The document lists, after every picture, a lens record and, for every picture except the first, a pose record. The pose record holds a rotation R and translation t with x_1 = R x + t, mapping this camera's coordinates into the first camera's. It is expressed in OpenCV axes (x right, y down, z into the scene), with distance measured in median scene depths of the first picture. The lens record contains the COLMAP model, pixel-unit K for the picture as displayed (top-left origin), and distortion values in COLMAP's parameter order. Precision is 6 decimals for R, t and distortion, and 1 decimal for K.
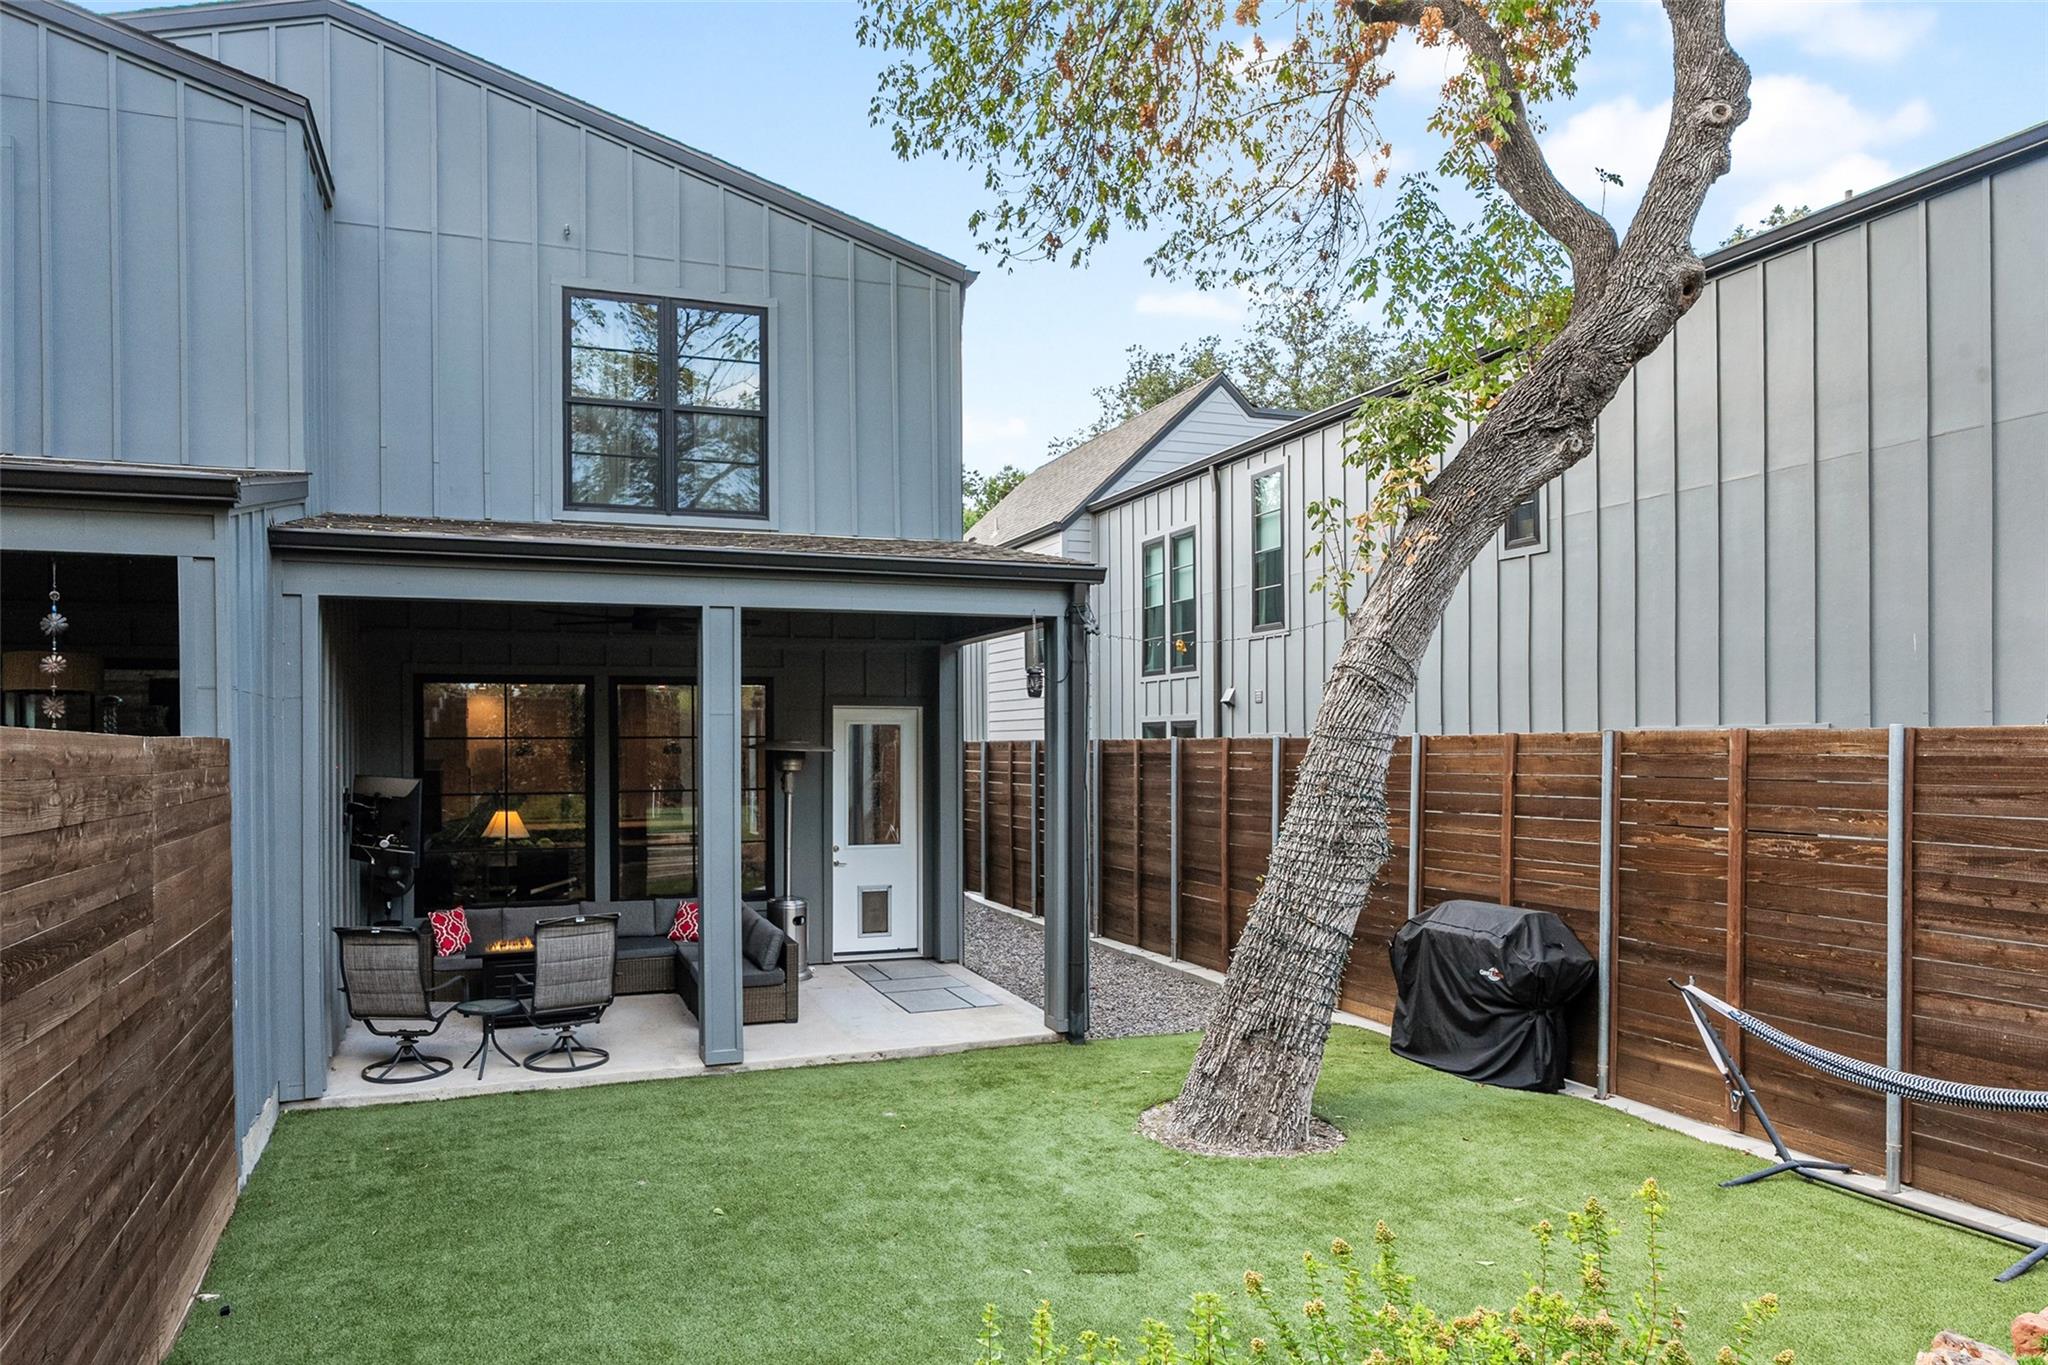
lens RADIAL K [[1331.0, 0, 1012.4], [0, 1331.0, 738.1], [0, 0, 1]] dist [-0.002480, -0.000722]
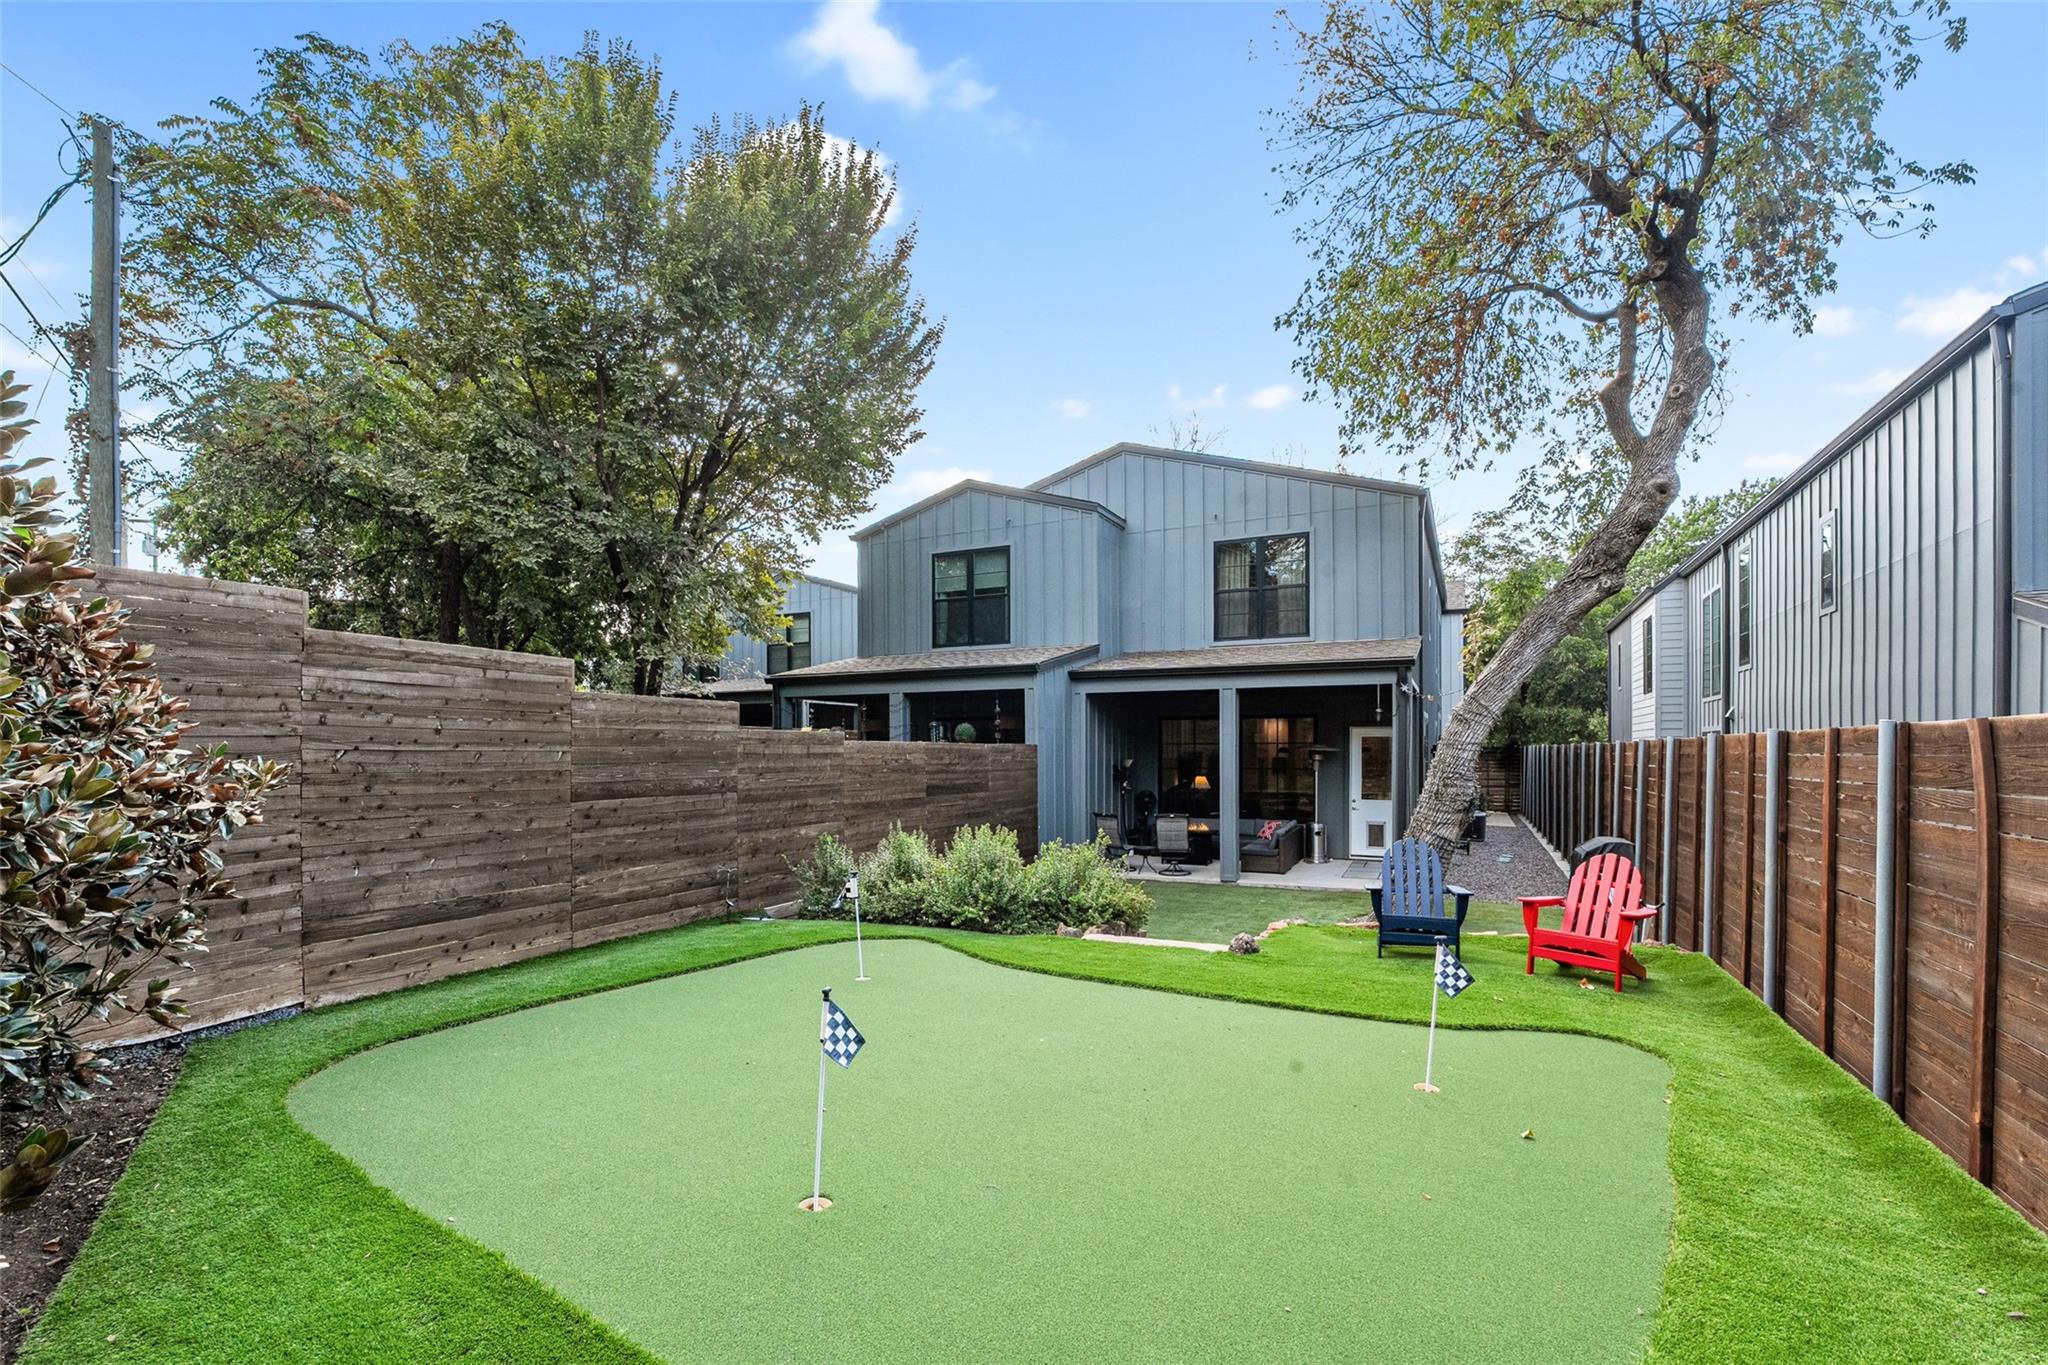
lens RADIAL K [[922.8, 0, 967.2], [0, 922.8, 746.5], [0, 0, 1]] dist [-0.004619, 0.001049]
pose [[0.669382, 0.002119, -0.742915, 0.692299], [0.000266, 0.999995, 0.003092, -0.000561], [0.742918, -0.002267, 0.669379, -0.447346]]
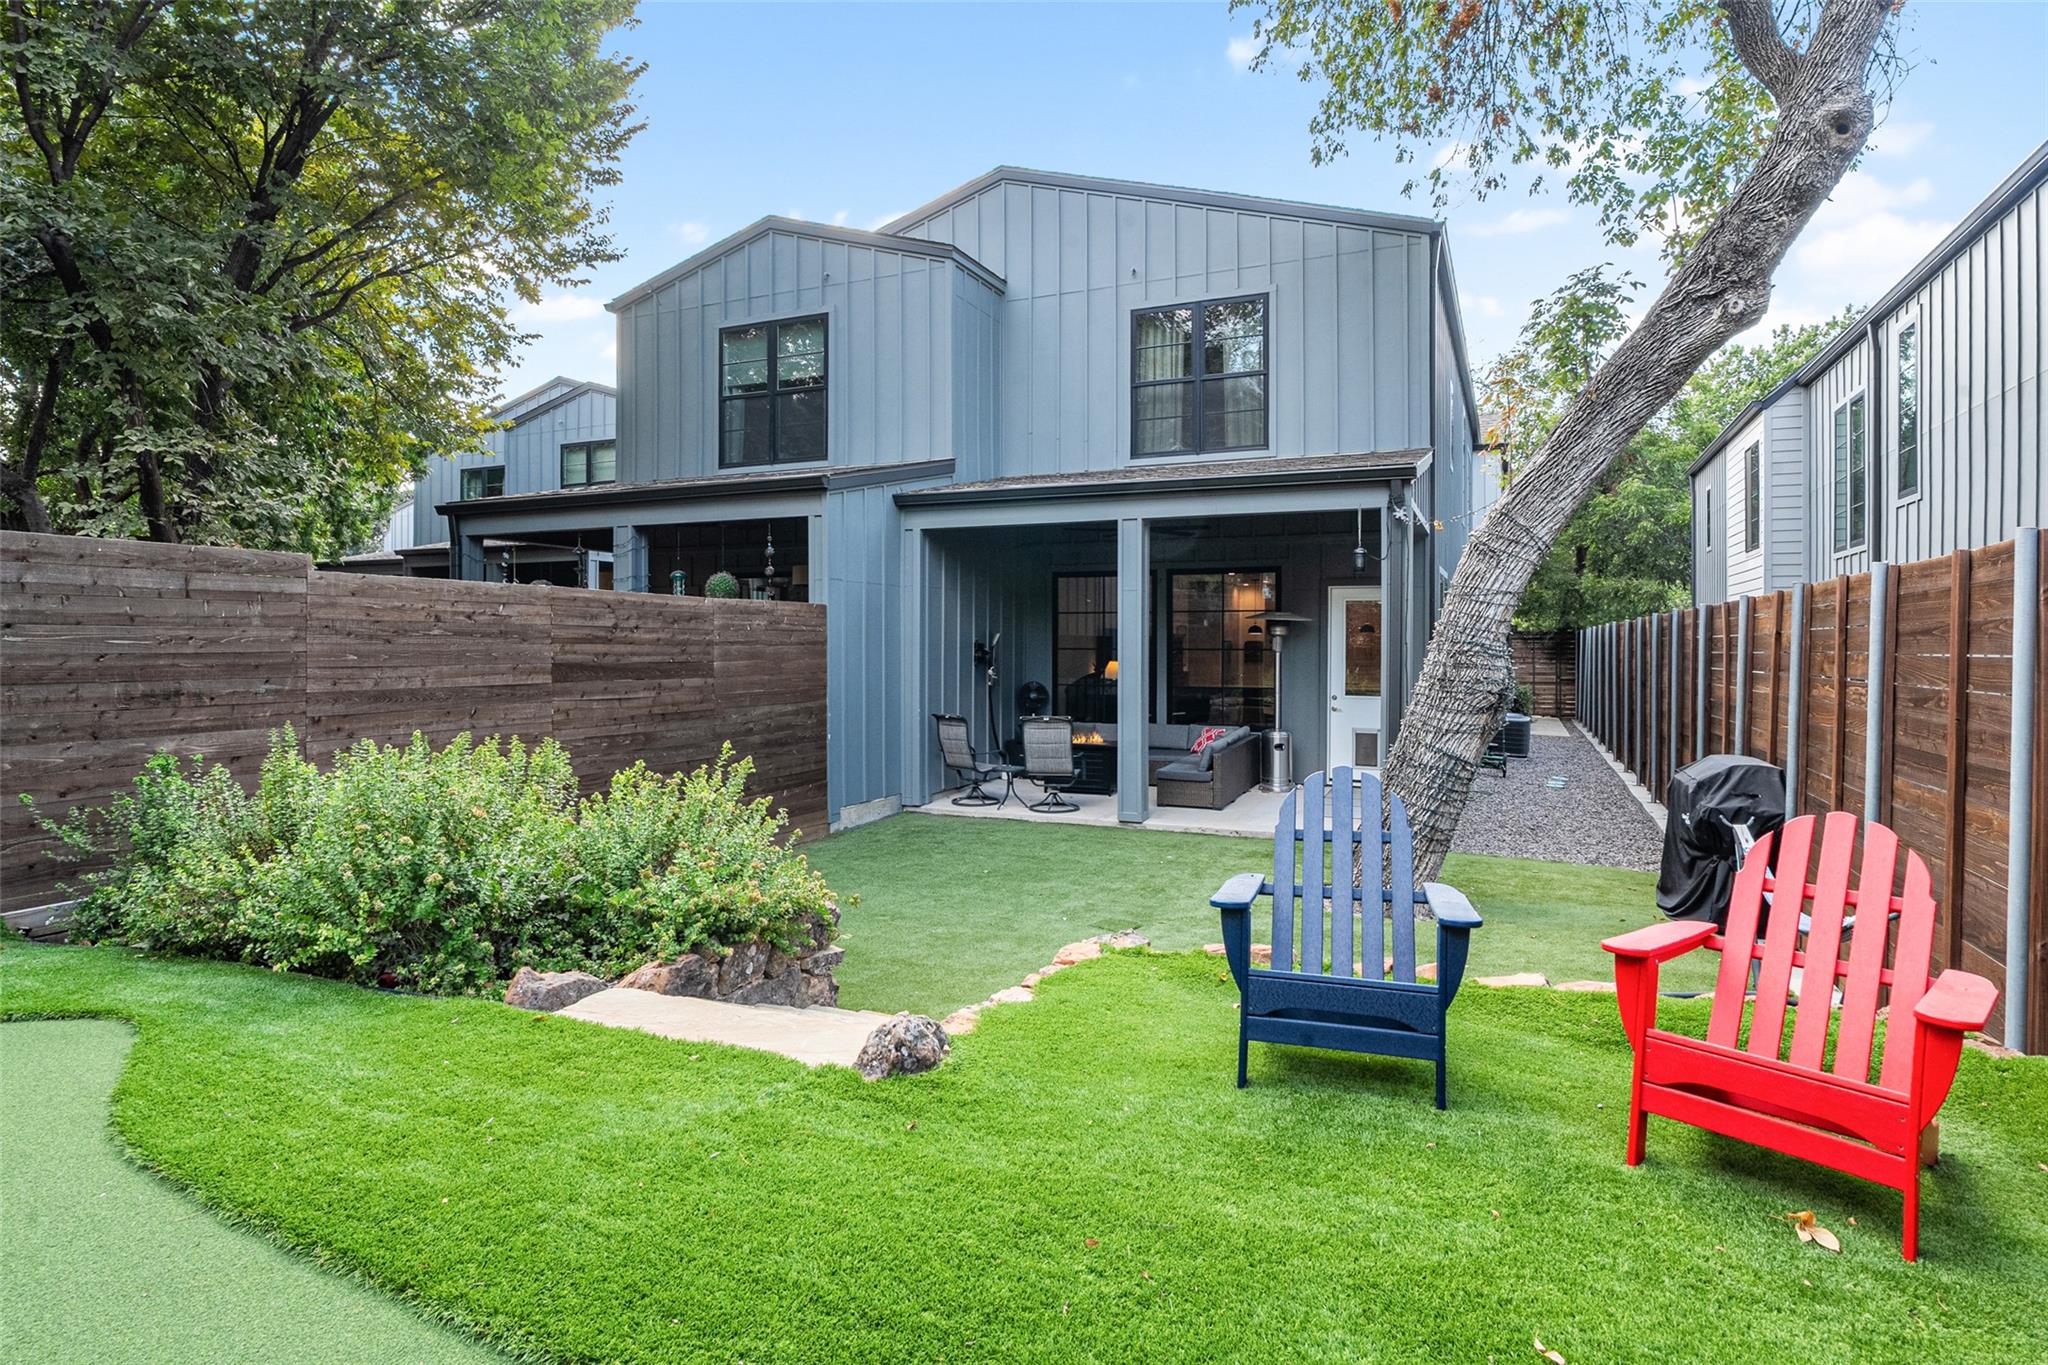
lens RADIAL K [[1134.8, 0, 948.8], [0, 1134.8, 635.0], [0, 0, 1]] dist [-0.000257, -0.003004]
pose [[0.696847, 0.004267, -0.717207, 0.560652], [-0.004170, 0.999990, 0.001897, 0.031245], [0.717207, 0.001669, 0.696858, -0.044564]]
